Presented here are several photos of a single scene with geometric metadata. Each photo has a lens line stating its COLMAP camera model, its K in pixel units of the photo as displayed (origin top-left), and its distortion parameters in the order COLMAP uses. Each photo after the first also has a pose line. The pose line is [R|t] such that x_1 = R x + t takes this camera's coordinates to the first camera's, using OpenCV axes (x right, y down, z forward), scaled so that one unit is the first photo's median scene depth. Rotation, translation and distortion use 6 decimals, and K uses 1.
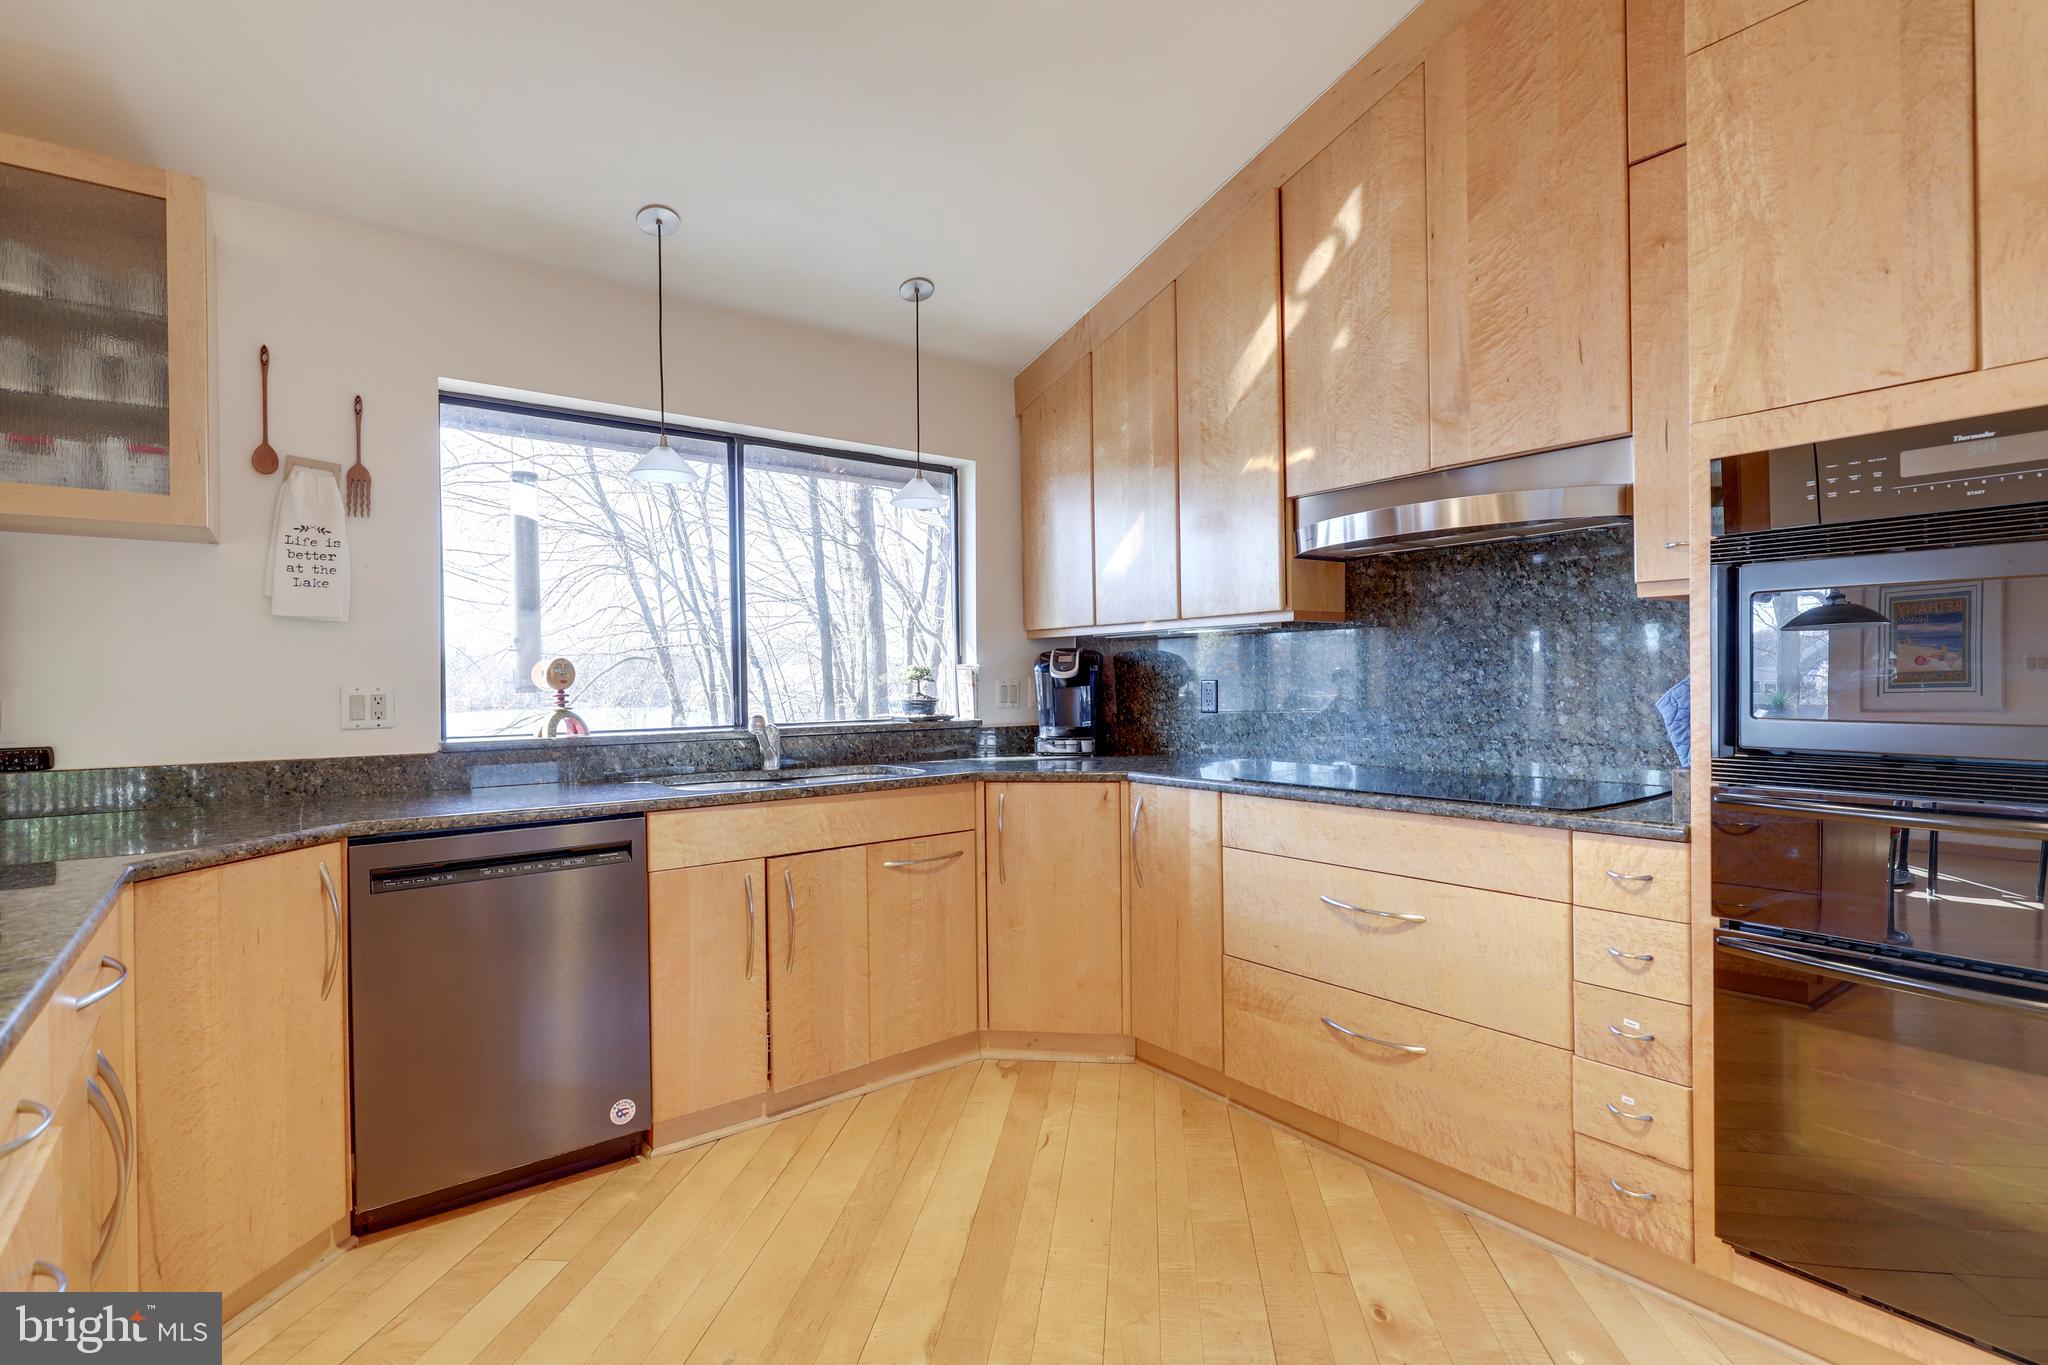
lens RADIAL K [[967.8, 0, 1029.5], [0, 967.8, 682.0], [0, 0, 1]] dist [-0.000306, -0.001362]
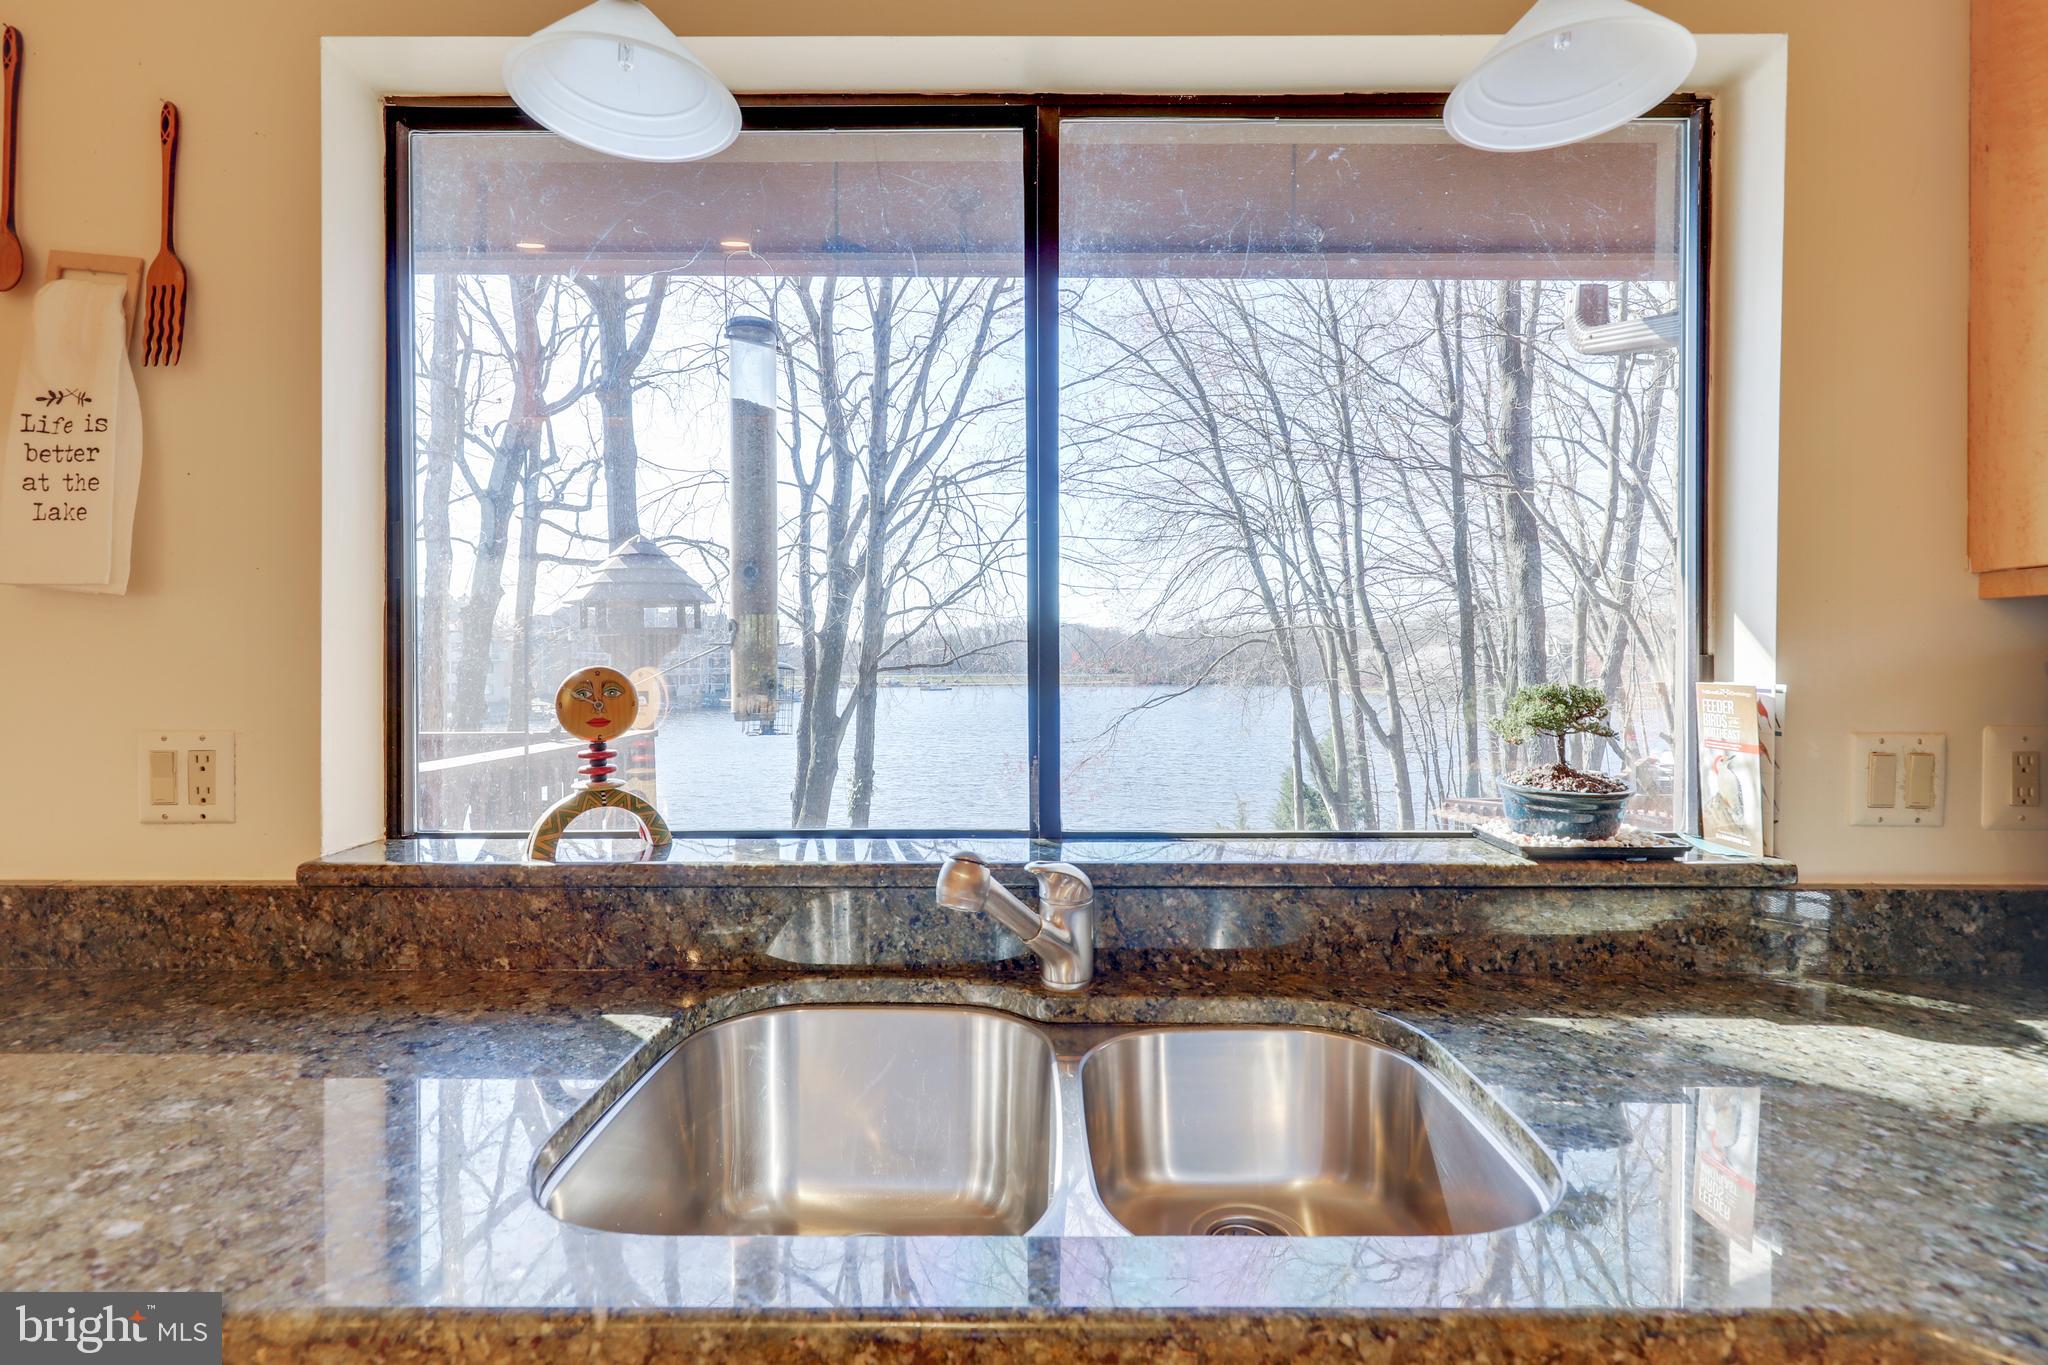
lens RADIAL K [[925.0, 0, 1038.4], [0, 925.0, 670.6], [0, 0, 1]] dist [0.002672, -0.001870]
pose [[0.792028, 0.015819, -0.610279, -0.031779], [-0.009787, 0.999865, 0.013216, -0.012420], [0.610406, -0.004495, 0.792076, 0.321737]]
